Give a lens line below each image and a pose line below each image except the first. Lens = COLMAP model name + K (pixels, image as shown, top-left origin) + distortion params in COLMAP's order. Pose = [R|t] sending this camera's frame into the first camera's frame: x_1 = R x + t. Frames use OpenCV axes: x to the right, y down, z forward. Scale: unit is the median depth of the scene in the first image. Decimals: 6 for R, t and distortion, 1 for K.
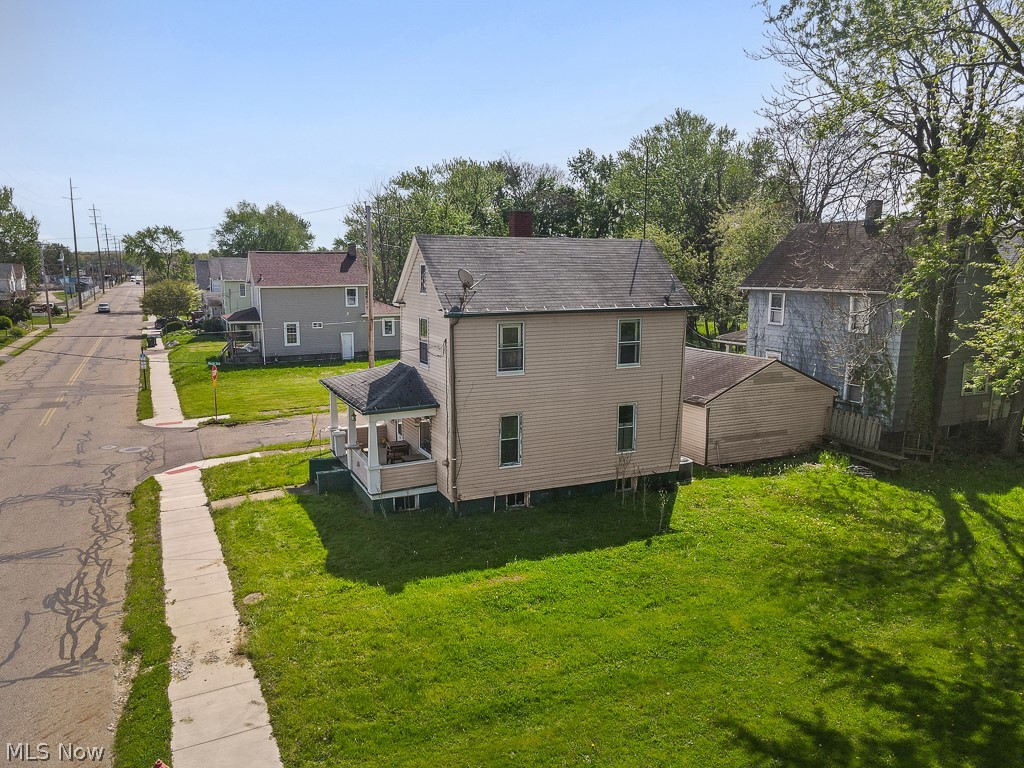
lens RADIAL K [[750.5, 0, 512.0], [0, 750.5, 384.0], [0, 0, 1]] dist [0.014999, 0.010874]
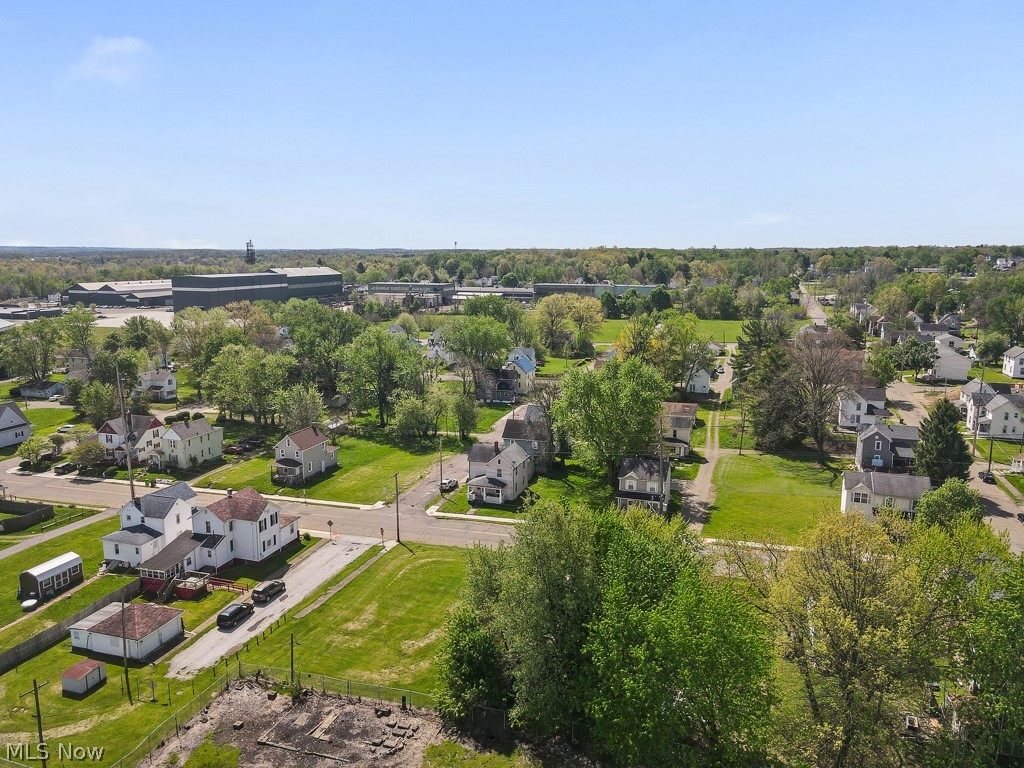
lens RADIAL K [[753.5, 0, 512.0], [0, 753.5, 384.0], [0, 0, 1]] dist [-0.002325, 0.034718]
pose [[0.691525, -0.126725, 0.711150, -3.804957], [0.114560, 0.991272, 0.065243, -1.027789], [-0.713210, 0.036352, 0.700007, -2.847102]]
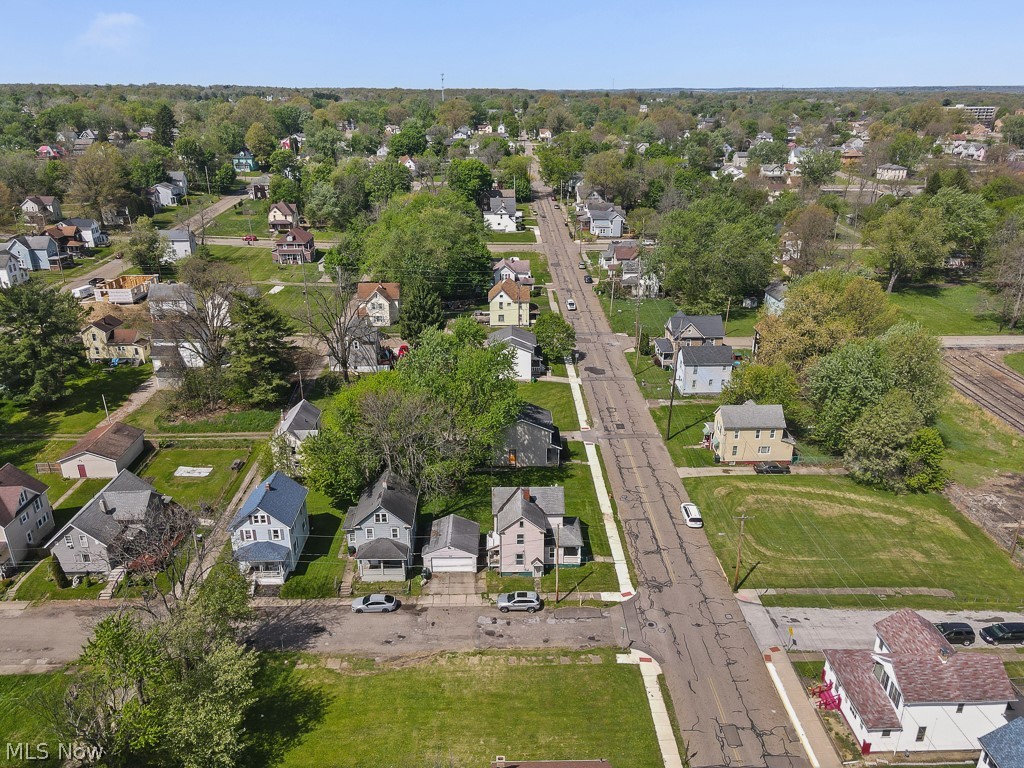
lens RADIAL K [[750.5, 0, 512.0], [0, 750.5, 384.0], [0, 0, 1]] dist [0.014999, 0.010874]
pose [[-0.910787, -0.151252, 0.384174, -1.311614], [0.066867, 0.864161, 0.498753, -2.637755], [-0.407426, 0.479946, -0.776953, 3.893005]]
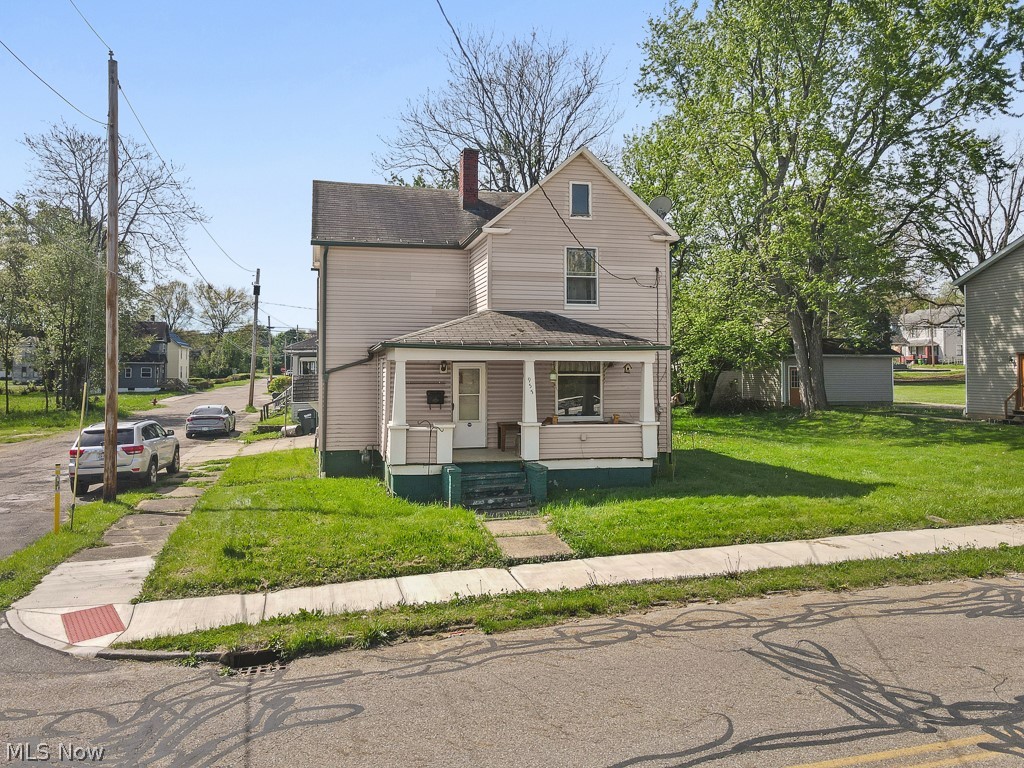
lens RADIAL K [[767.1, 0, 510.2], [0, 767.1, 337.2], [0, 0, 1]] dist [0.012269, 0.008330]
pose [[0.195483, 0.038630, 0.979946, -0.951136], [0.158606, 0.984824, -0.070462, 0.055137], [-0.967797, 0.169200, 0.186389, 0.940692]]
